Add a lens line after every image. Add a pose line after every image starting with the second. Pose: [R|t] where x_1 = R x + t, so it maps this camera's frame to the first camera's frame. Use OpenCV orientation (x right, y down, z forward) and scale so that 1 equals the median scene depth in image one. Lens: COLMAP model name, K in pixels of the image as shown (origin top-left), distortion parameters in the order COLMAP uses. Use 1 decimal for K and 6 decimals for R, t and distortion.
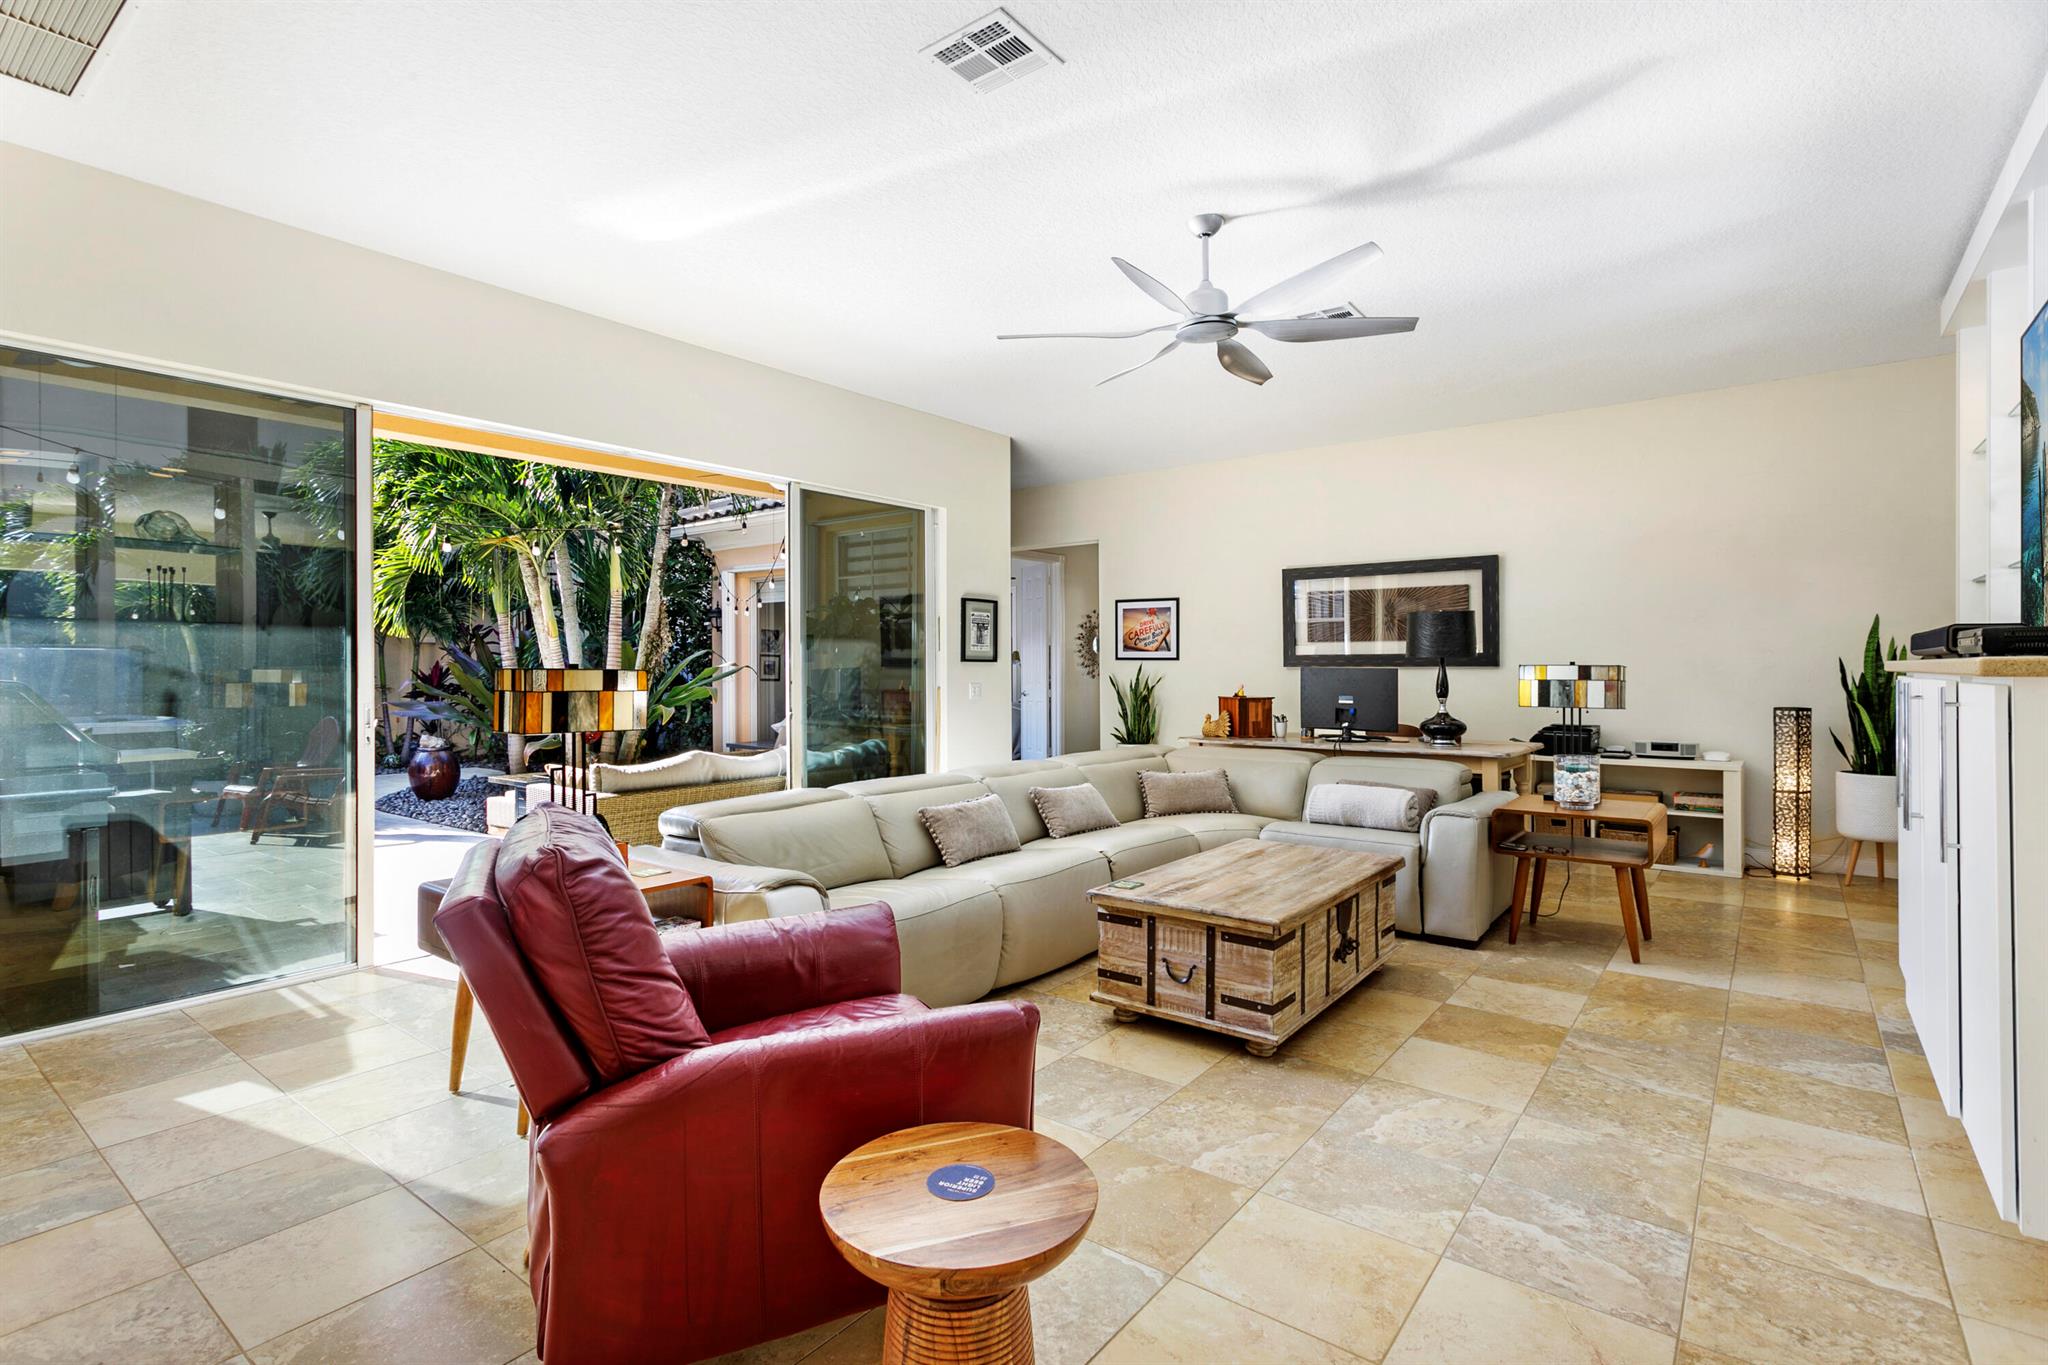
lens RADIAL K [[988.1, 0, 1001.4], [0, 988.1, 651.5], [0, 0, 1]] dist [0.006549, 0.001864]
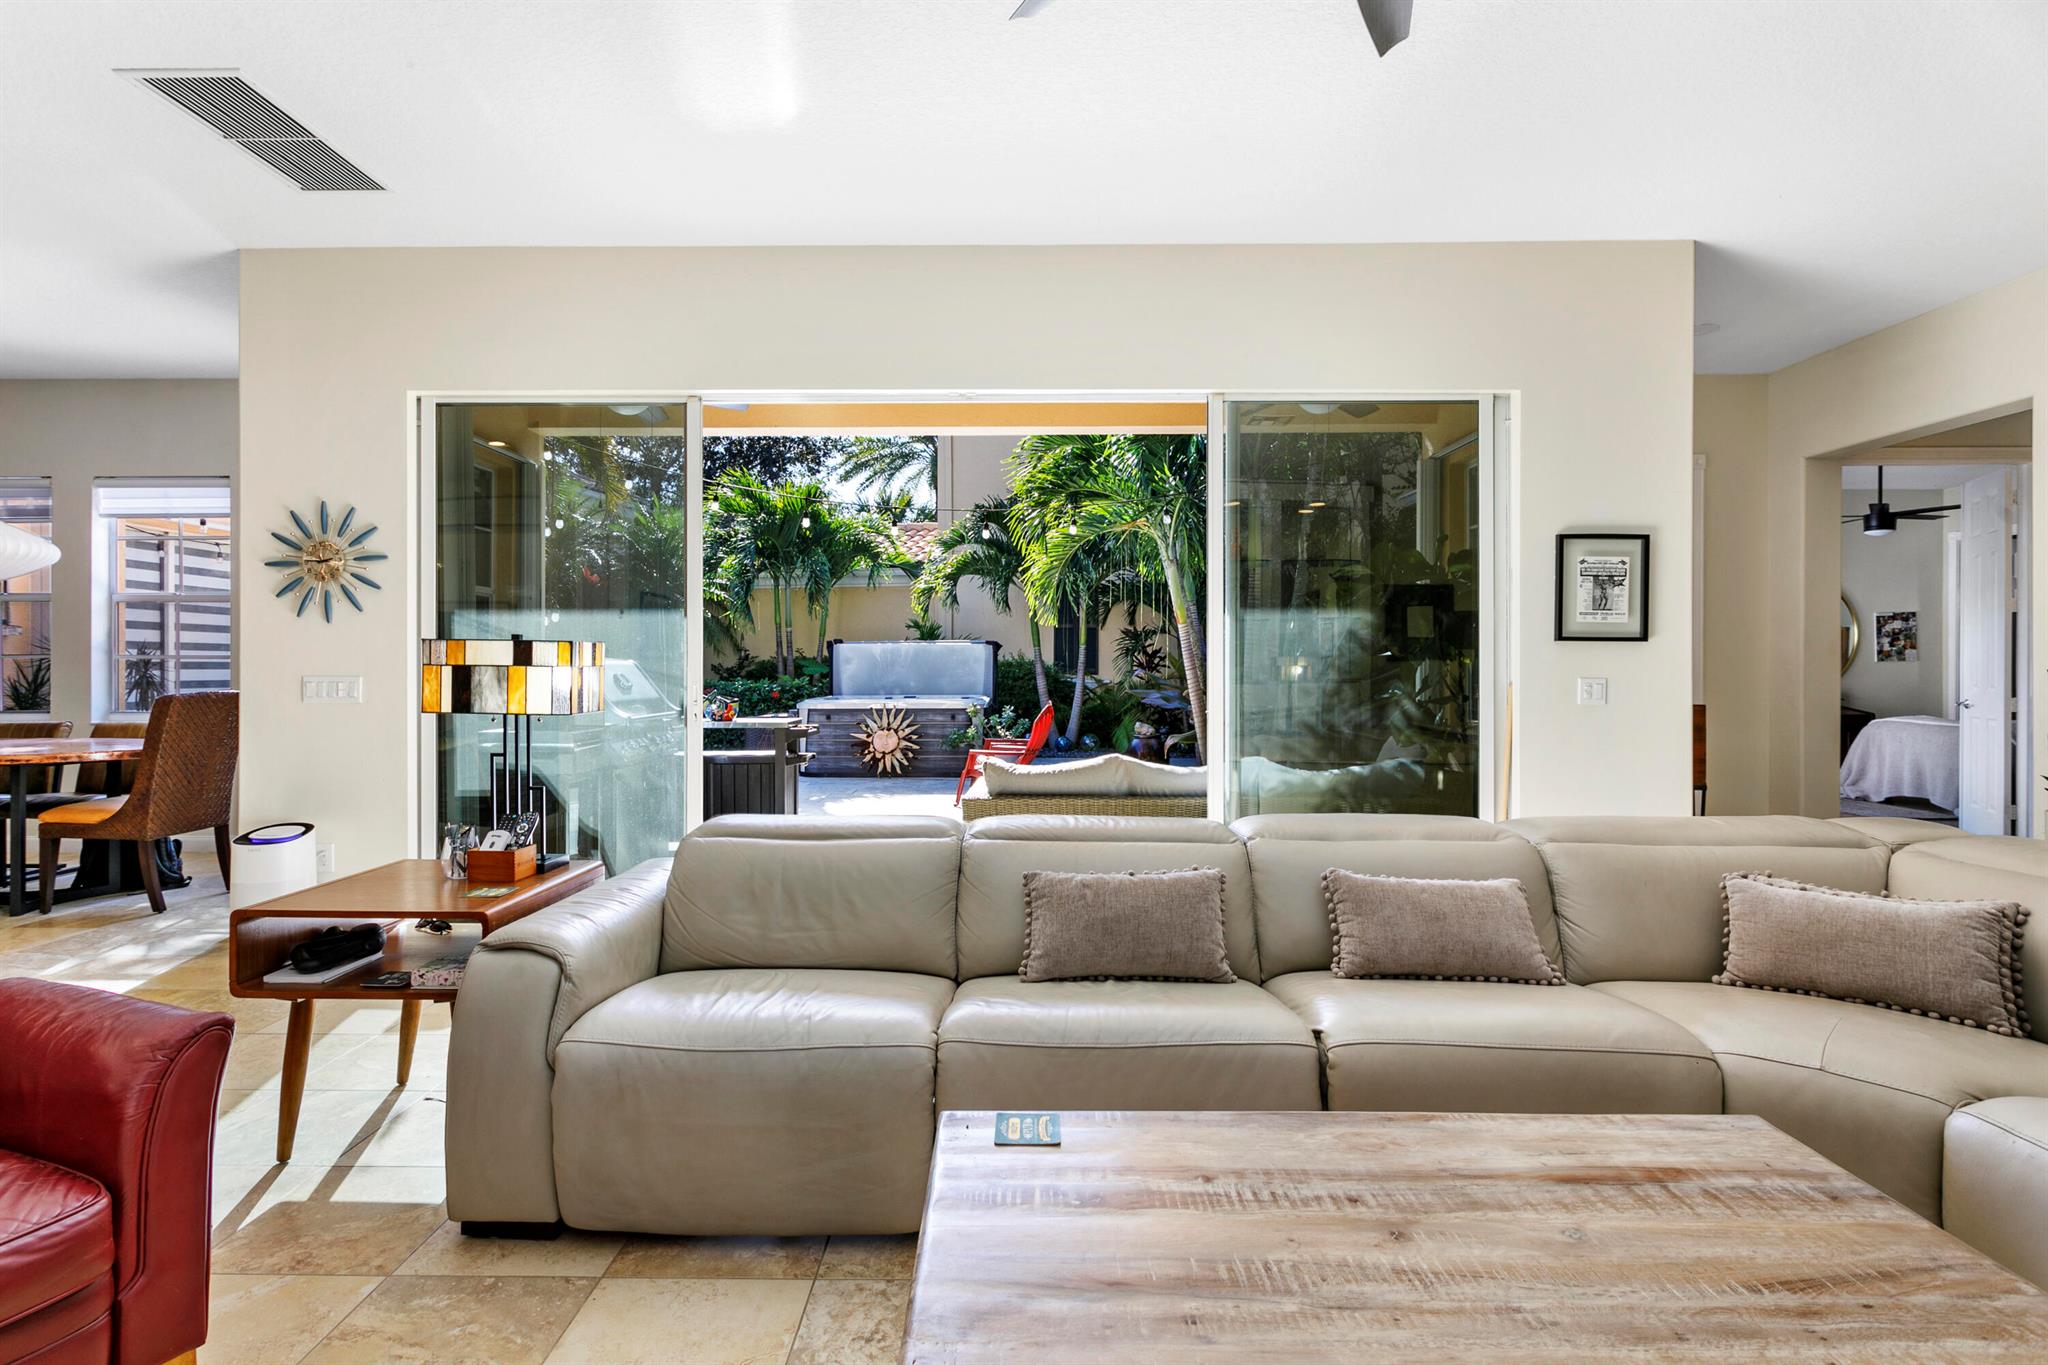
lens RADIAL K [[988.1, 0, 1008.1], [0, 988.1, 667.1], [0, 0, 1]] dist [0.006549, 0.001864]
pose [[0.605326, 0.007886, -0.795939, 0.478609], [0.007182, 0.999856, 0.015369, 0.028705], [0.795945, -0.015019, 0.605182, 0.759524]]
